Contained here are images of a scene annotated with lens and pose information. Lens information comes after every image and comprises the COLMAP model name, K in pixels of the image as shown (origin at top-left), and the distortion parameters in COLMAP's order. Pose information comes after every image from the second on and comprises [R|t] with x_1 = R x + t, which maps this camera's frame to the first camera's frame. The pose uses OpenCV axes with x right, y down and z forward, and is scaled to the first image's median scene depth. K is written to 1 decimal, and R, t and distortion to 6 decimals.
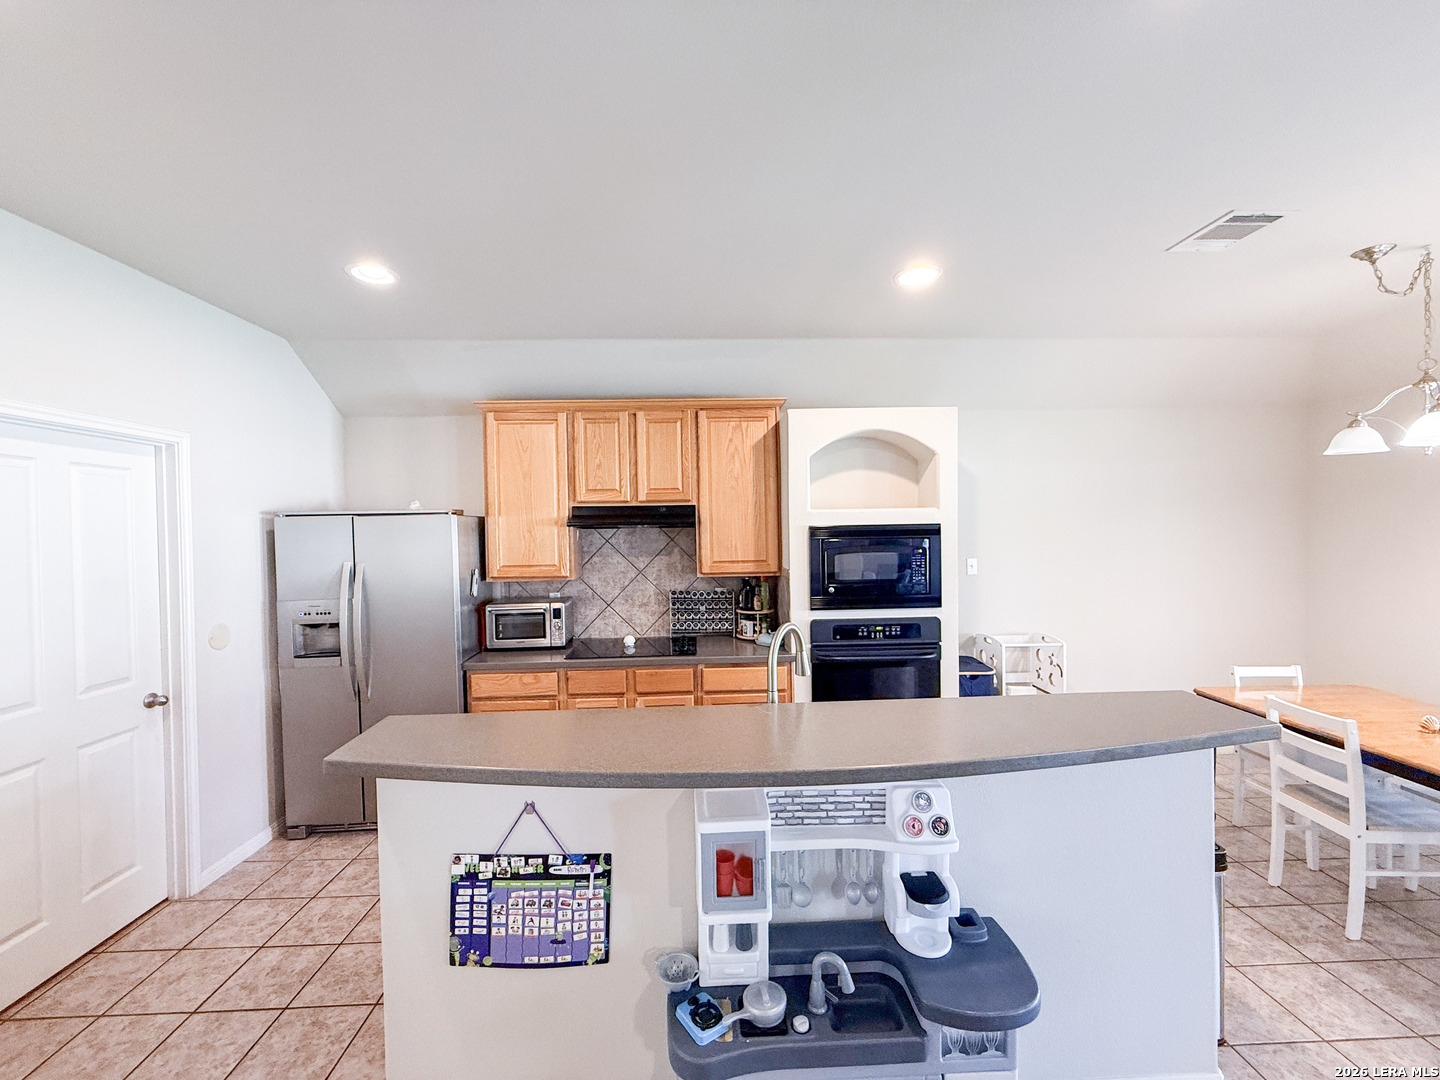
lens RADIAL K [[573.3, 0, 716.7], [0, 573.3, 539.7], [0, 0, 1]] dist [0.000200, 0.000201]
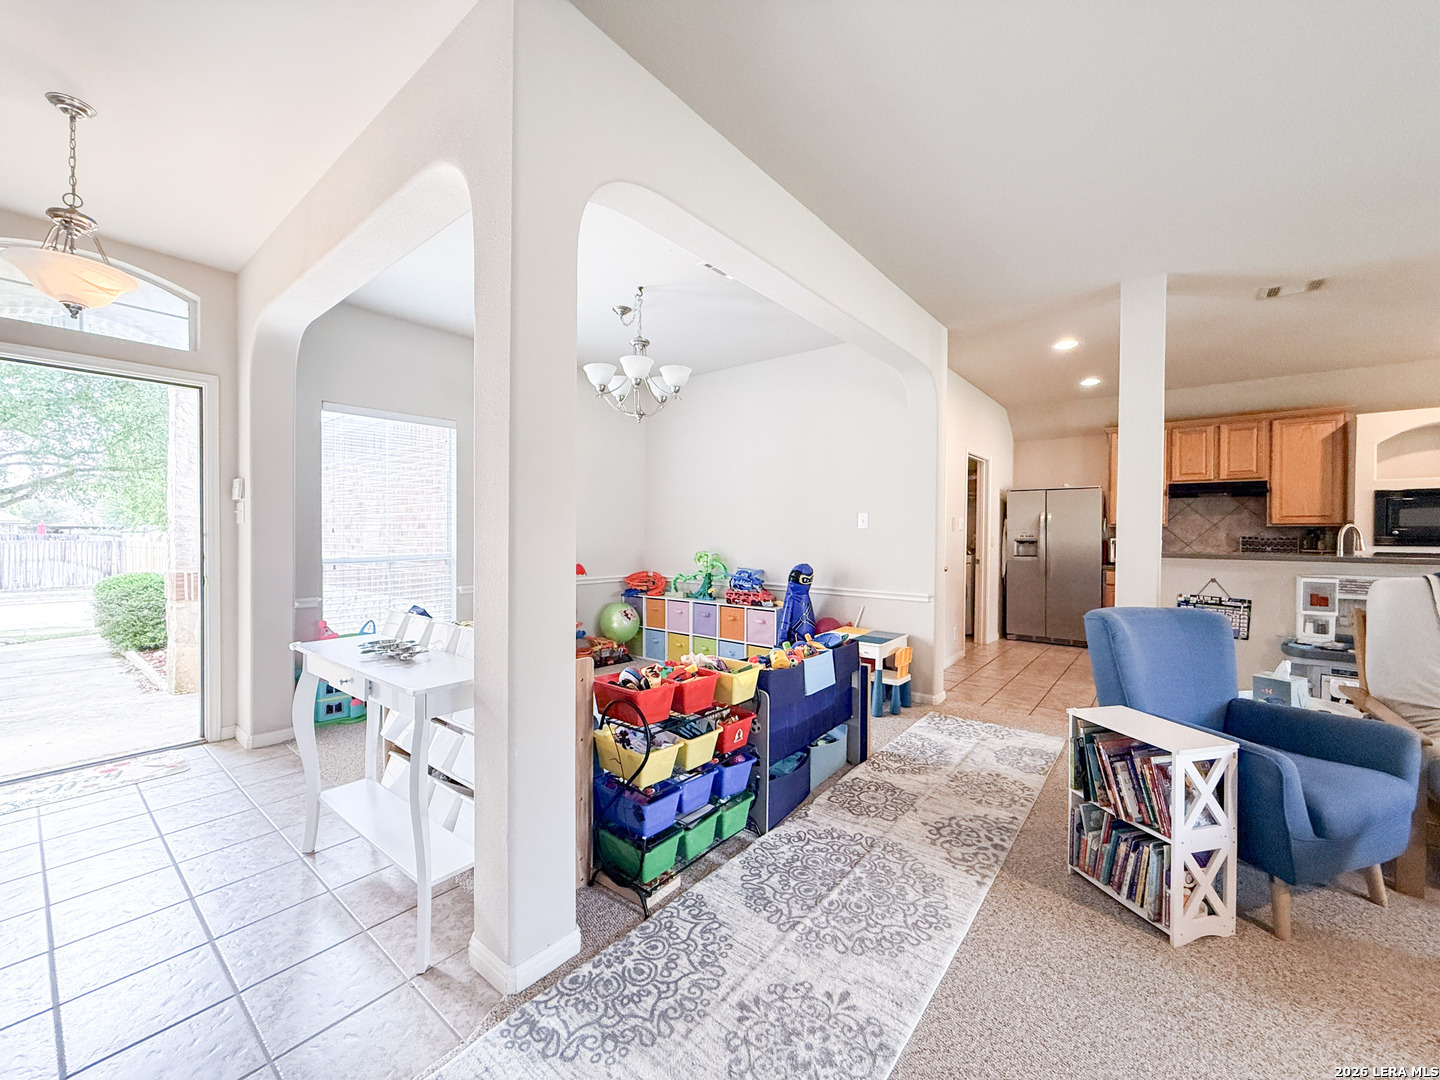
lens RADIAL K [[573.3, 0, 716.1], [0, 573.3, 538.4], [0, 0, 1]] dist [0.000200, 0.000201]
pose [[0.752606, 0.028535, -0.657852, -0.147160], [-0.032802, 0.999445, 0.005825, 0.150919], [0.657654, 0.017195, 0.753124, -1.278994]]
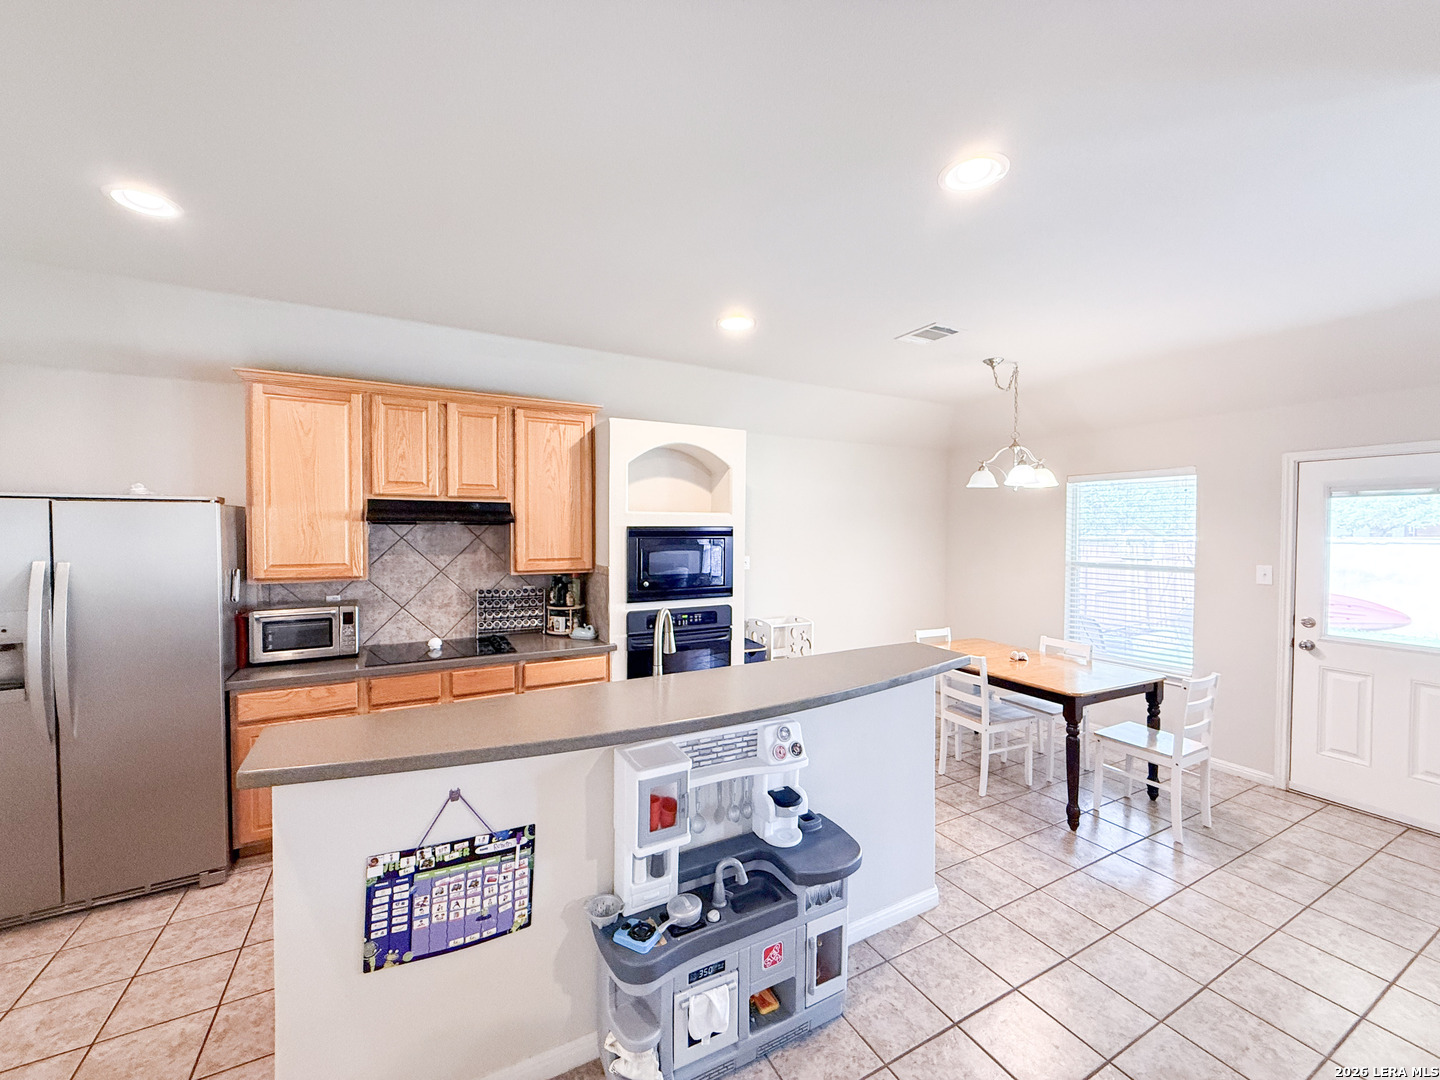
lens RADIAL K [[573.3, 0, 716.0], [0, 573.3, 540.4], [0, 0, 1]] dist [0.000200, 0.000201]
pose [[0.896663, 0.010957, 0.442579, -0.170138], [-0.010656, 0.999938, -0.003167, 0.004702], [-0.442586, -0.001876, 0.896724, -0.058415]]
